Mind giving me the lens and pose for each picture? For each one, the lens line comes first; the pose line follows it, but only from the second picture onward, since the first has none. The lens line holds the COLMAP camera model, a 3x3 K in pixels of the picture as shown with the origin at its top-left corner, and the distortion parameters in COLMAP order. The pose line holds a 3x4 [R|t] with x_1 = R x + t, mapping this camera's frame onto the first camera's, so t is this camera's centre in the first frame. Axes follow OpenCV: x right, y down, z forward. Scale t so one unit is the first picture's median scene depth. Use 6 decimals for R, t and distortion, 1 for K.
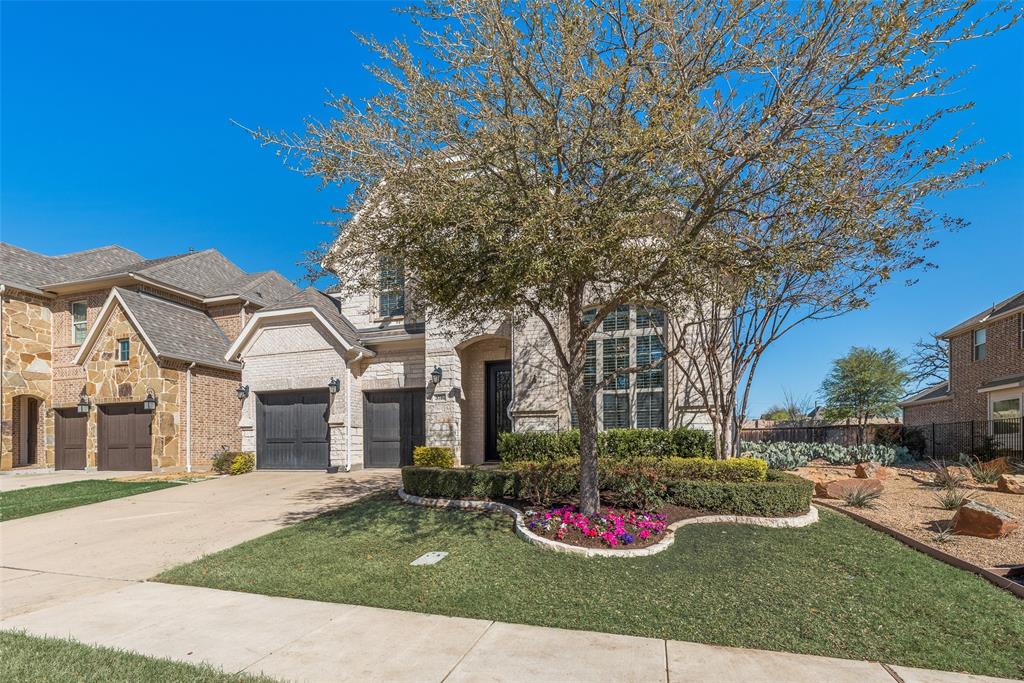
lens RADIAL K [[415.9, 0, 545.9], [0, 415.9, 359.5], [0, 0, 1]] dist [0.003069, -0.000250]
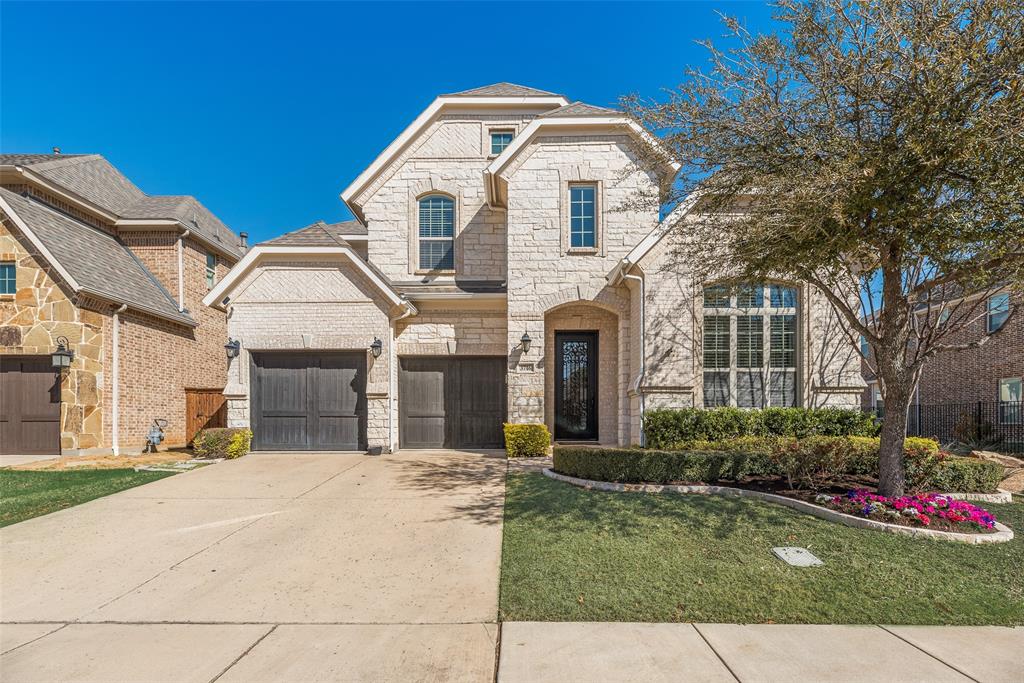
lens RADIAL K [[415.9, 0, 511.8], [0, 415.9, 343.0], [0, 0, 1]] dist [0.003069, -0.000250]
pose [[0.963183, 0.060376, 0.261979, -0.499030], [-0.063476, 0.997978, 0.003379, 0.037212], [-0.261245, -0.019884, 0.965068, 0.159644]]
